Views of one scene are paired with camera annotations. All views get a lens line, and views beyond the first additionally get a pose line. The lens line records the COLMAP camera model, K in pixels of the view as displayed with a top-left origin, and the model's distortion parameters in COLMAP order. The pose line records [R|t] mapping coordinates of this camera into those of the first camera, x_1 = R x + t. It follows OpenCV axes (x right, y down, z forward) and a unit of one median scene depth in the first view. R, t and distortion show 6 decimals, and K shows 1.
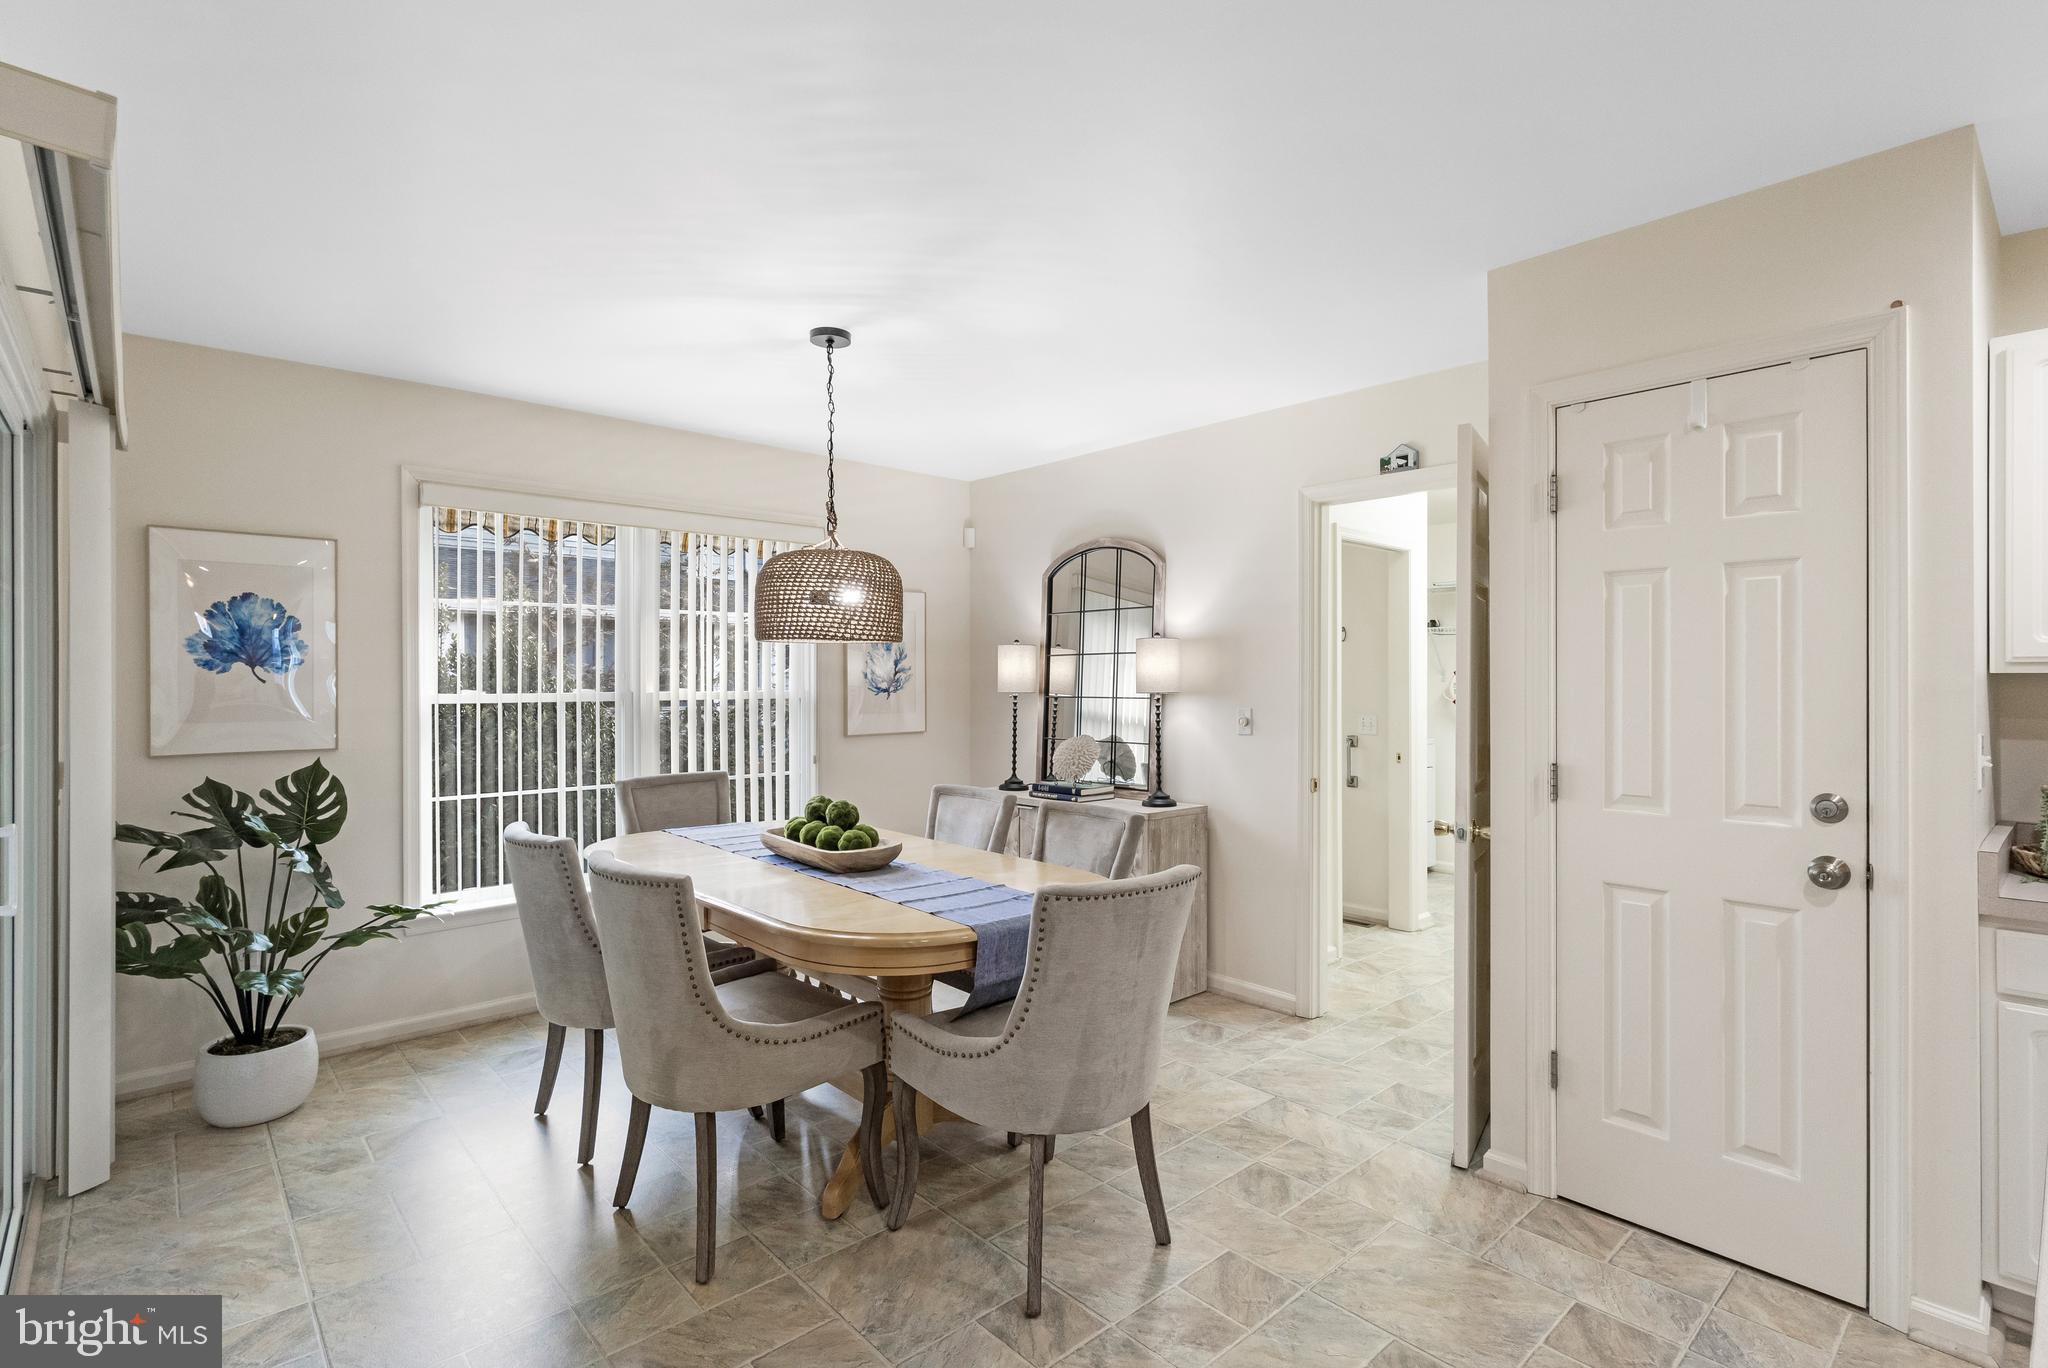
lens RADIAL K [[954.0, 0, 1024.0], [0, 954.0, 684.0], [0, 0, 1]] dist [-0.000705, -0.000216]
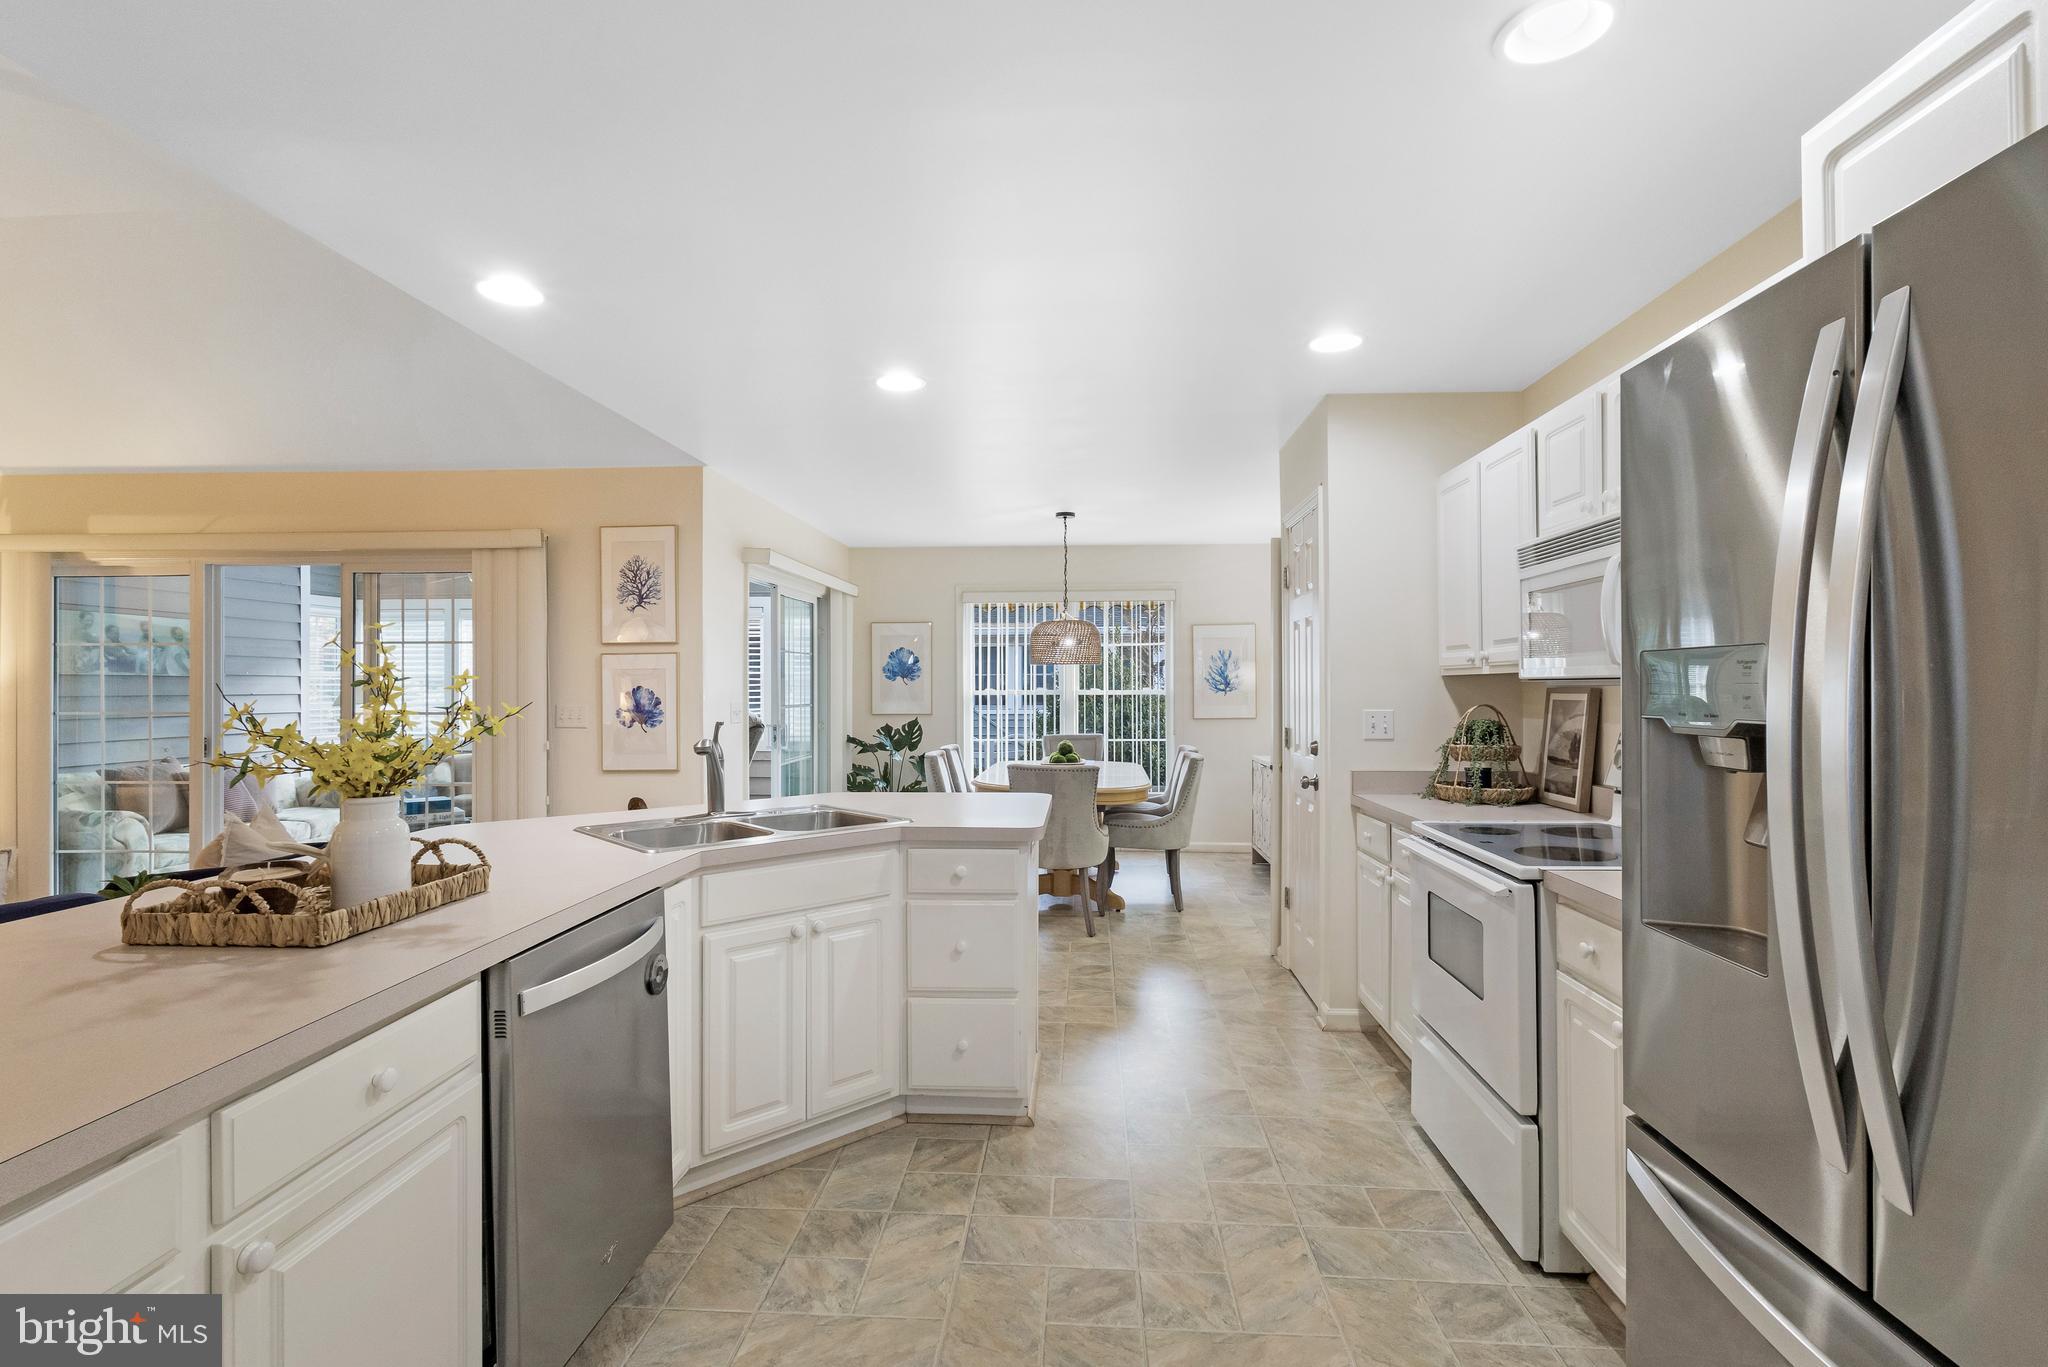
lens RADIAL K [[964.3, 0, 1024.0], [0, 964.3, 683.5], [0, 0, 1]] dist [-0.001996, -0.000199]
pose [[0.700703, -0.001262, -0.713452, 1.049516], [-0.002917, 0.999985, -0.004634, 0.005224], [0.713447, 0.005329, 0.700689, -0.442885]]
